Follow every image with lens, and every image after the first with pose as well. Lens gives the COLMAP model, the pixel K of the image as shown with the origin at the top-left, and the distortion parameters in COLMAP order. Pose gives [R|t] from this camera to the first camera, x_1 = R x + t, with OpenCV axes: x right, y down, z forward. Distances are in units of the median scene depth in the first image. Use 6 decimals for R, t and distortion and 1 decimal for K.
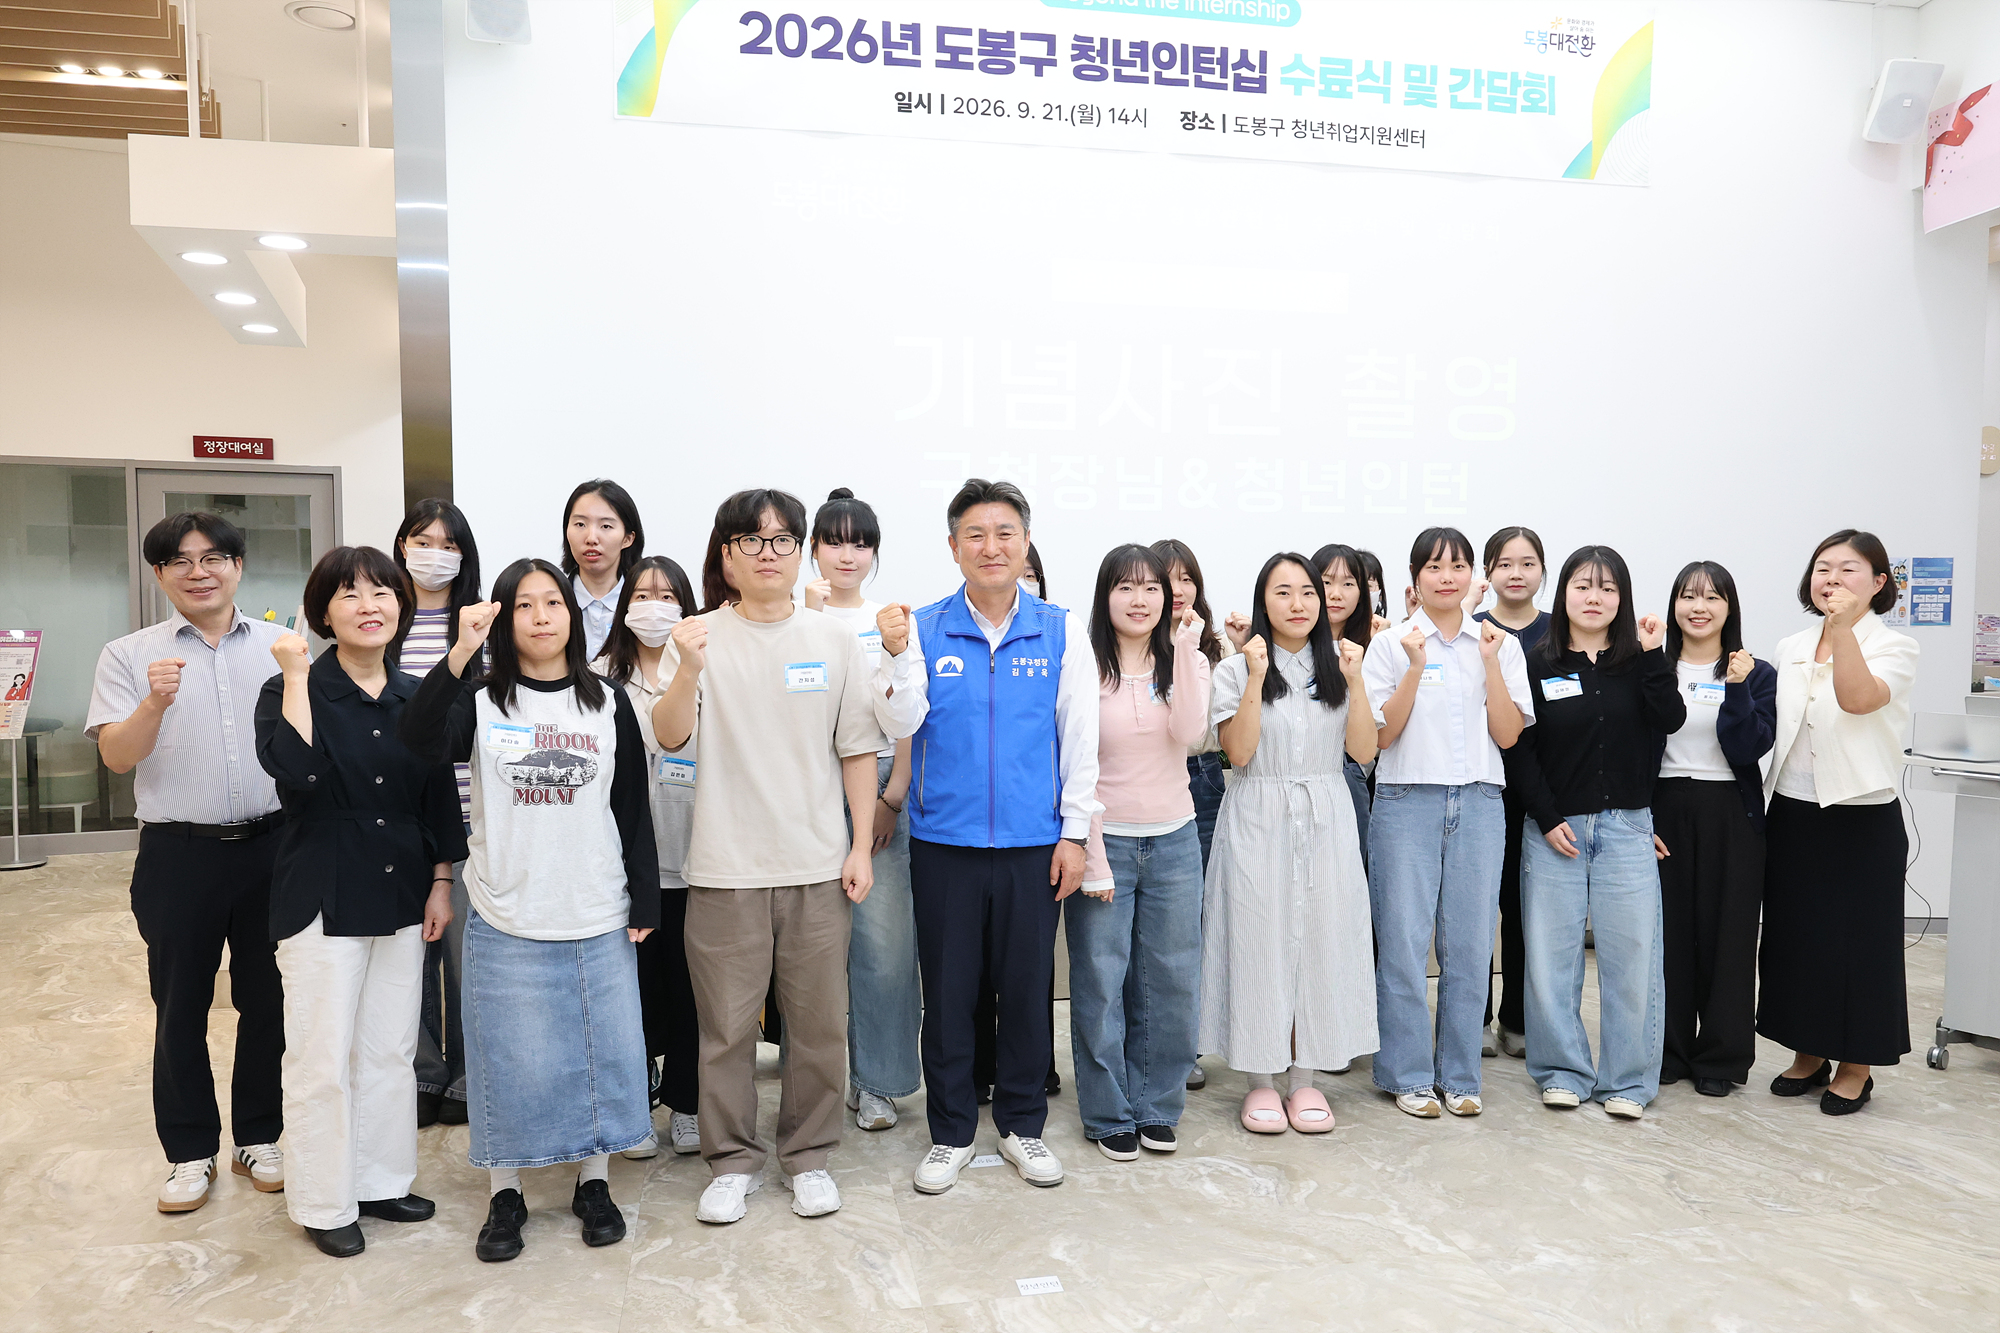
lens RADIAL K [[1381.8, 0, 1008.5], [0, 1381.8, 686.4], [0, 0, 1]] dist [0.004188, -0.002915]
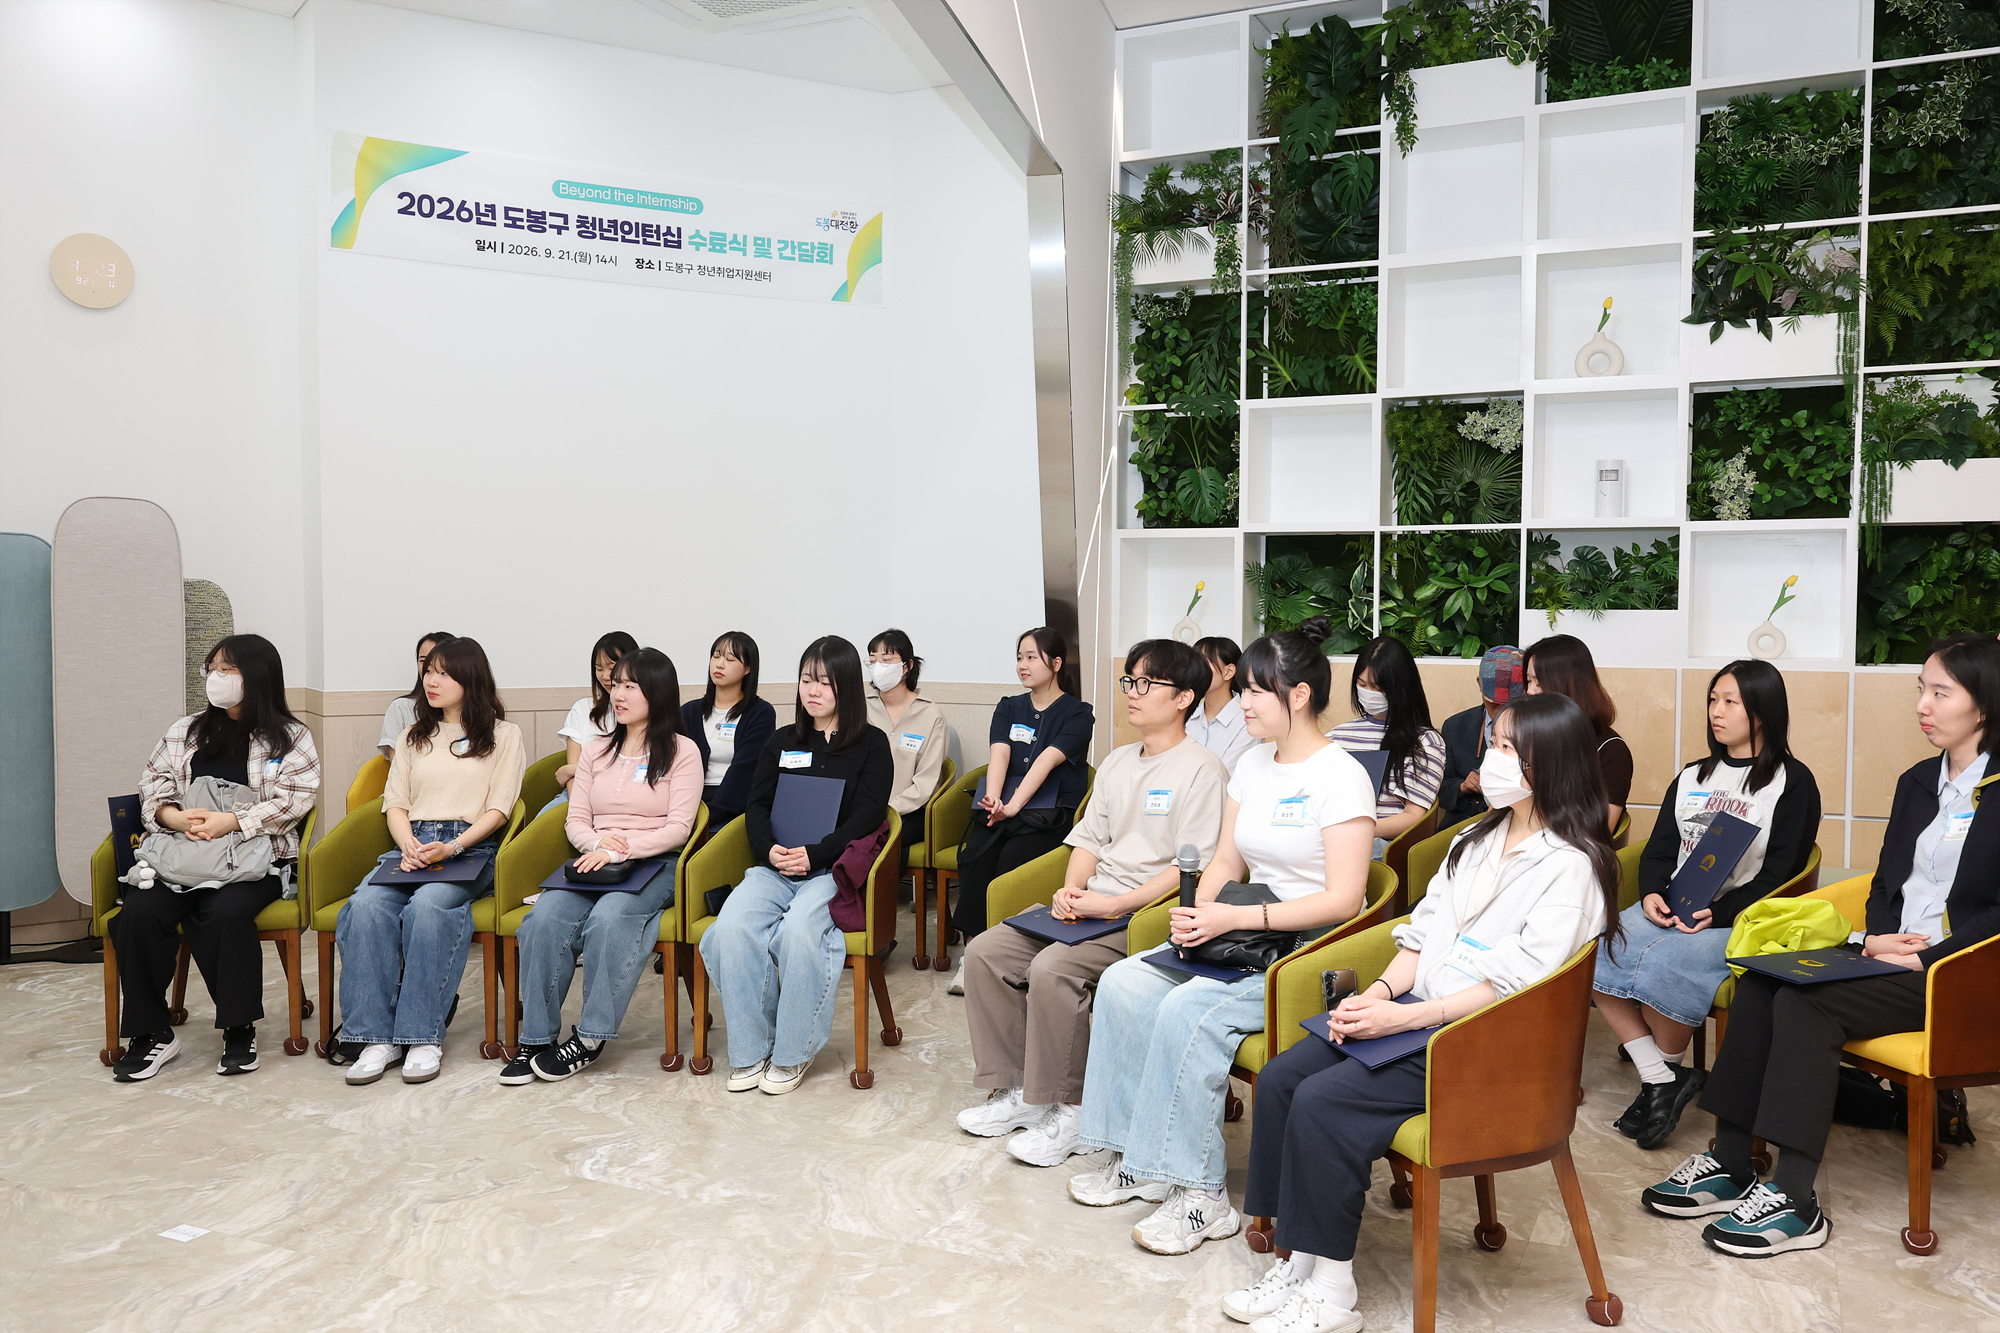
lens RADIAL K [[1603.2, 0, 1015.0], [0, 1603.2, 733.0], [0, 0, 1]] dist [0.003949, 0.000069]
pose [[-0.813556, -0.052554, 0.579107, -0.659063], [0.032531, 0.990234, 0.135564, -0.047891], [-0.580576, 0.129127, -0.803902, 0.879276]]
